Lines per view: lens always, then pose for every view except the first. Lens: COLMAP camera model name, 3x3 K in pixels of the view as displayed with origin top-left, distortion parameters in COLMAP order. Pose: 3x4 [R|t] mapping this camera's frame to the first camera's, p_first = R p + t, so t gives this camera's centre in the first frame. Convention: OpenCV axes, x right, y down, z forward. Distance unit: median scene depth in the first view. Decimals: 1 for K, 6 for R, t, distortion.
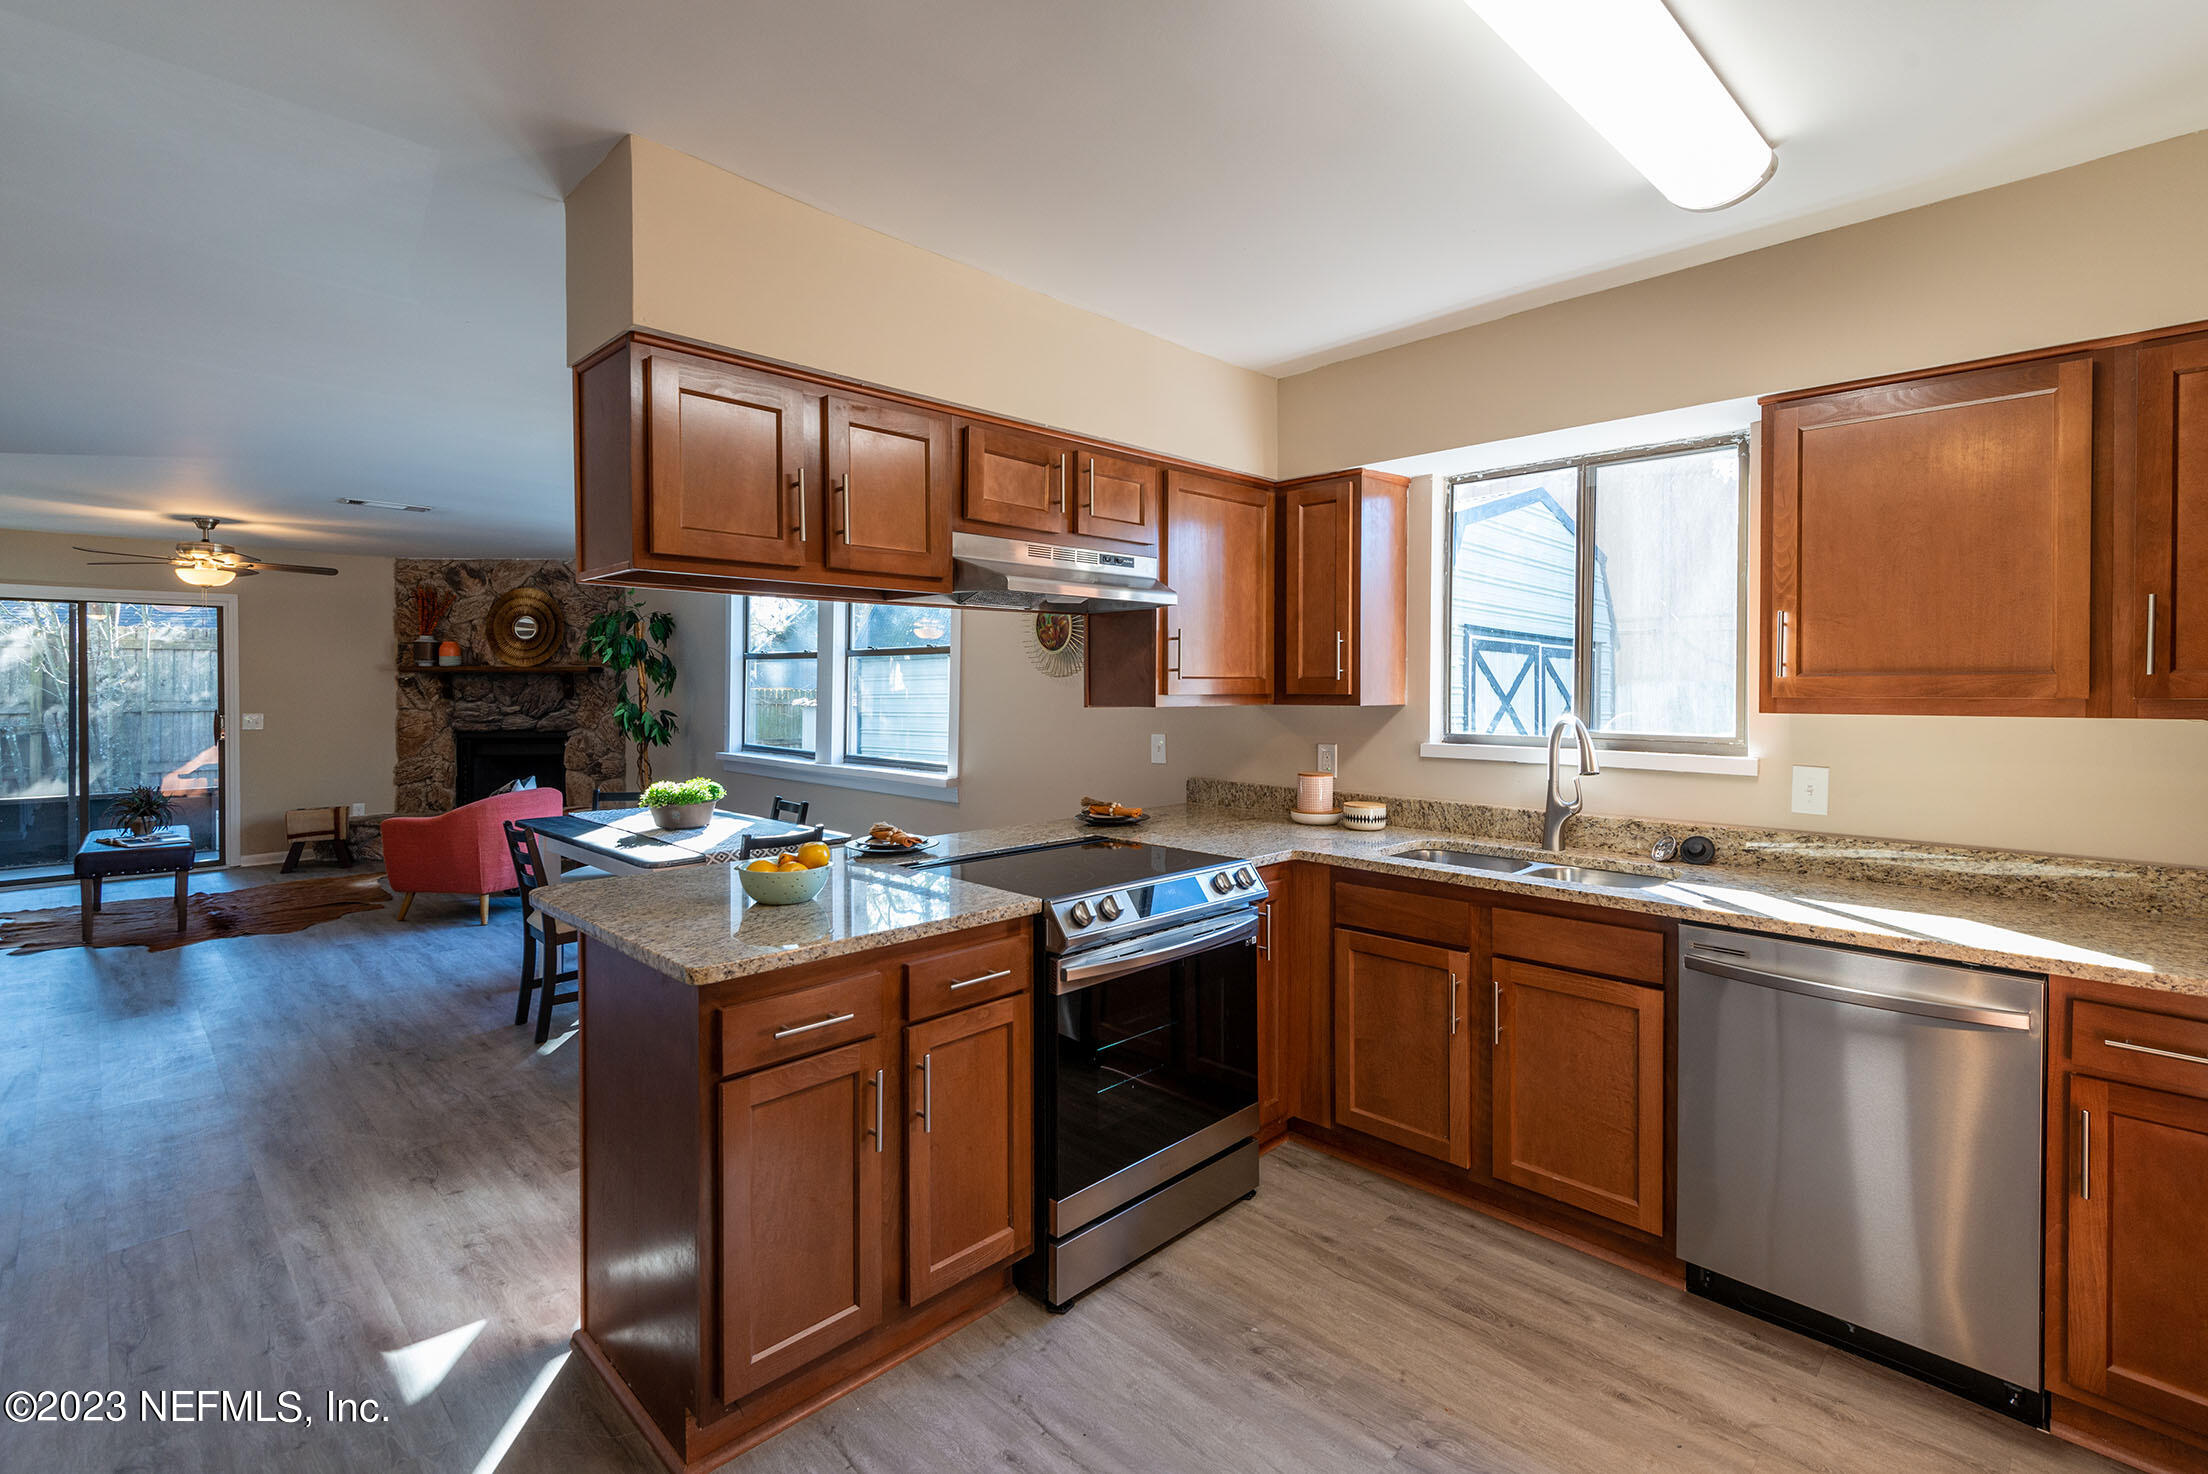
lens RADIAL K [[1012.7, 0, 1136.2], [0, 1012.7, 681.7], [0, 0, 1]] dist [0.034006, -0.007296]
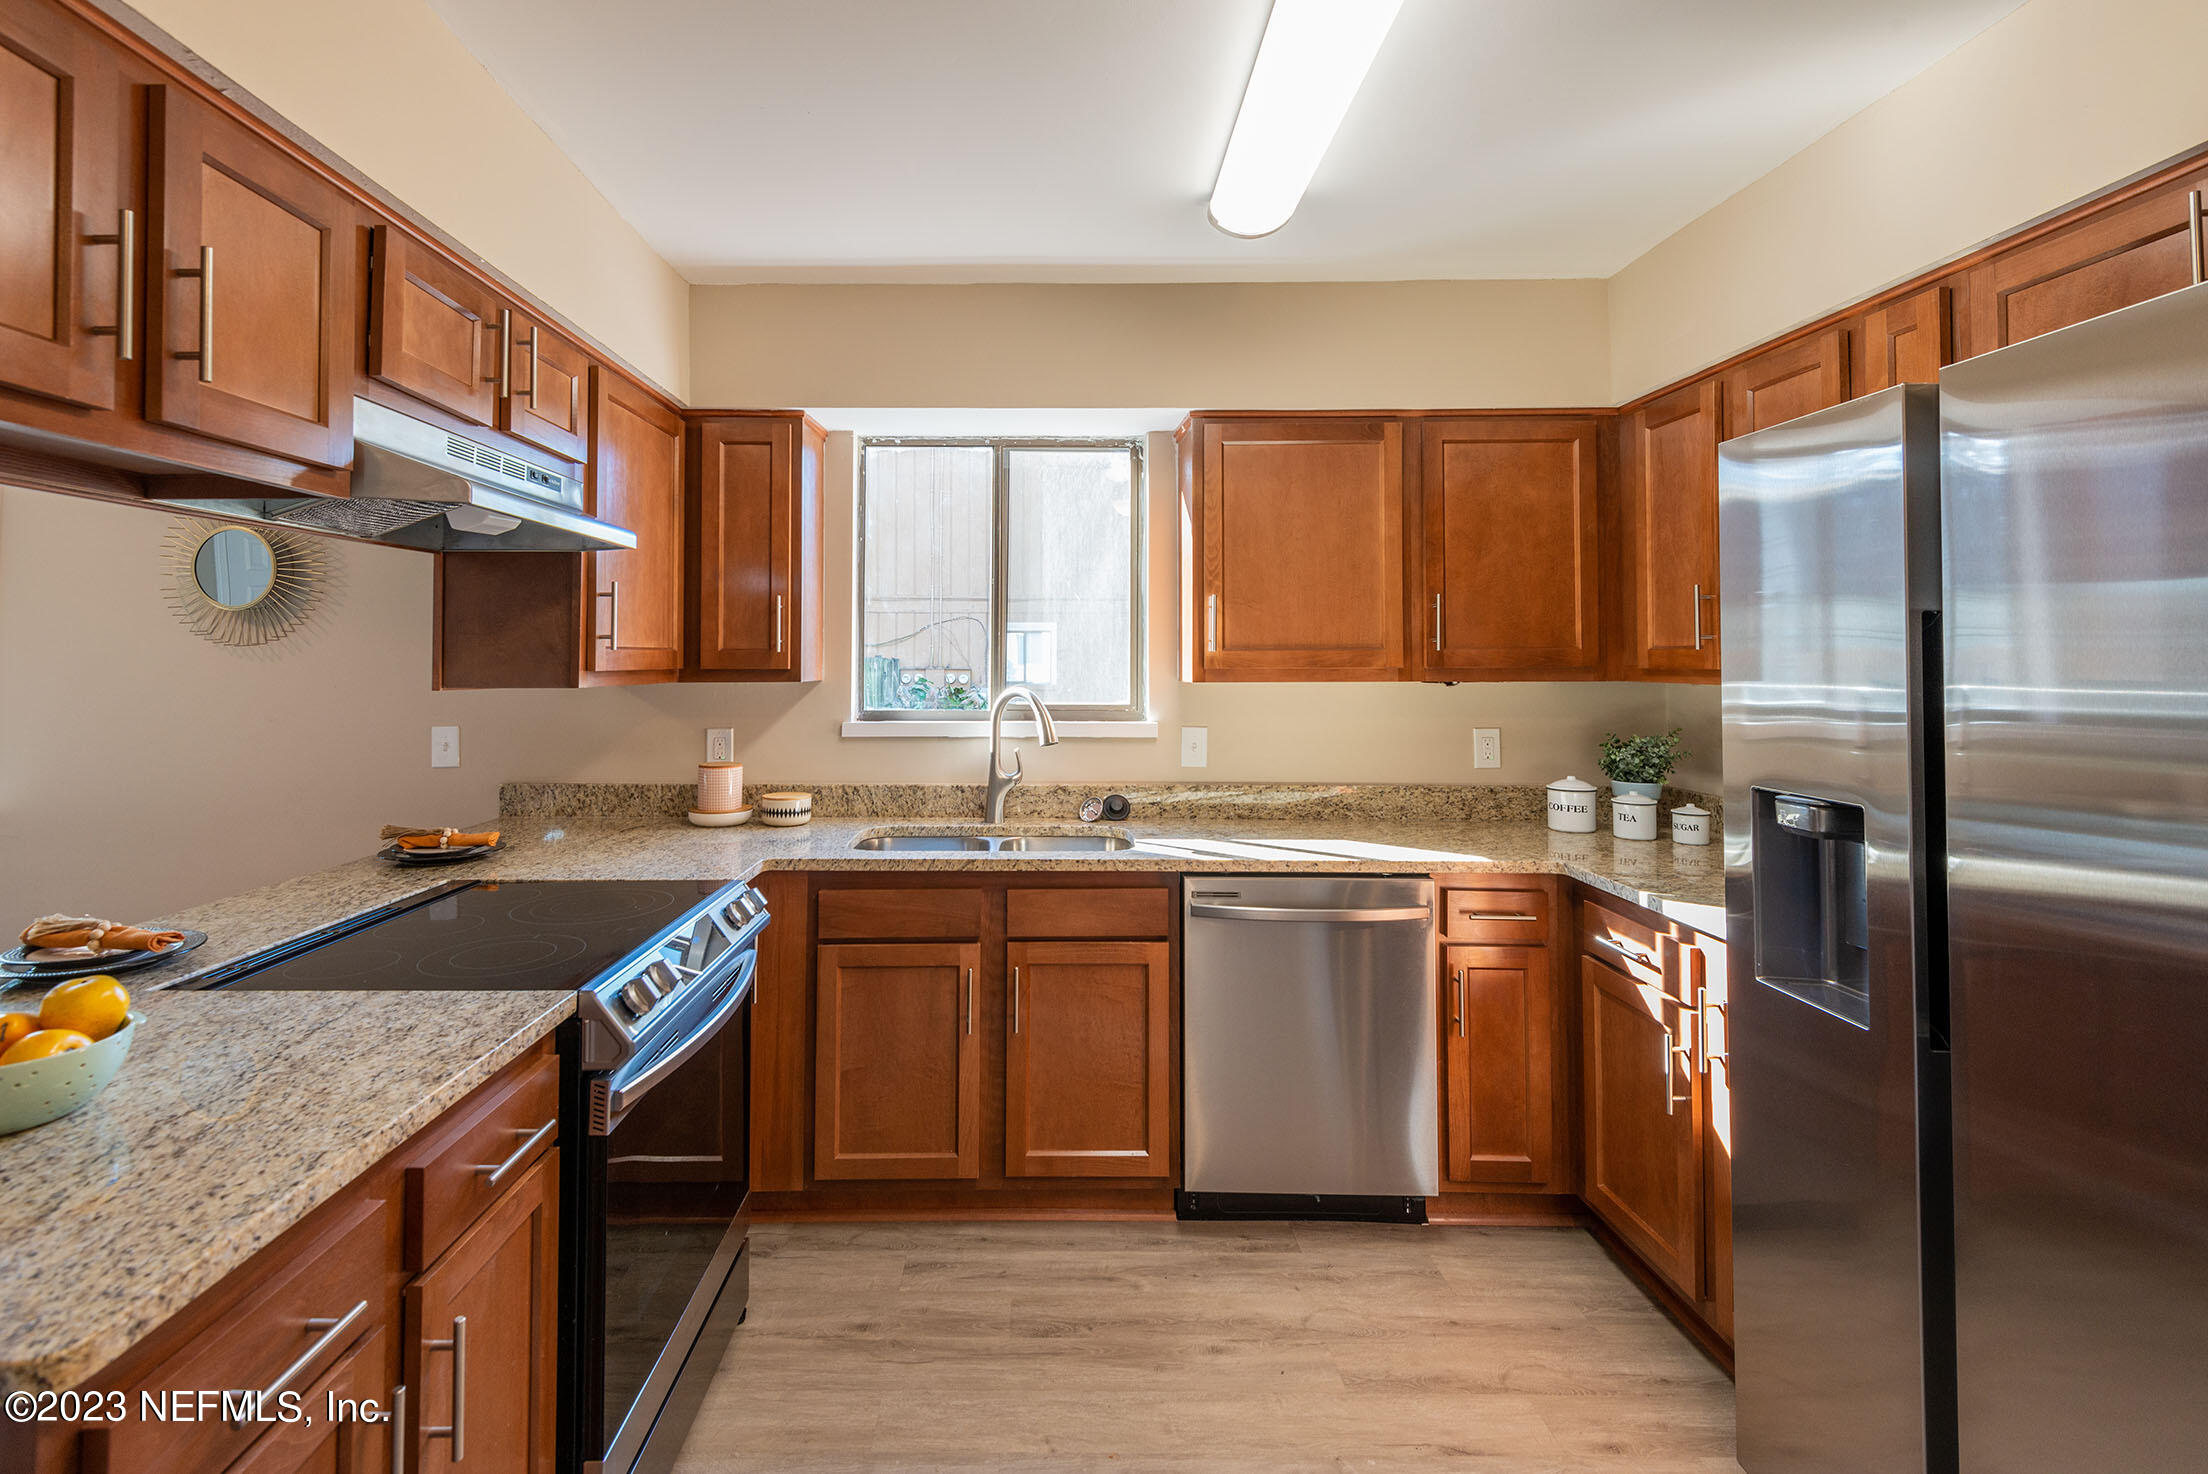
lens RADIAL K [[1012.7, 0, 1051.9], [0, 1012.7, 627.8], [0, 0, 1]] dist [0.034006, -0.007296]
pose [[0.721535, 0.022883, 0.691999, -0.288872], [-0.002143, 0.999523, -0.030818, 0.004665], [-0.692374, 0.020754, 0.721240, 0.279634]]
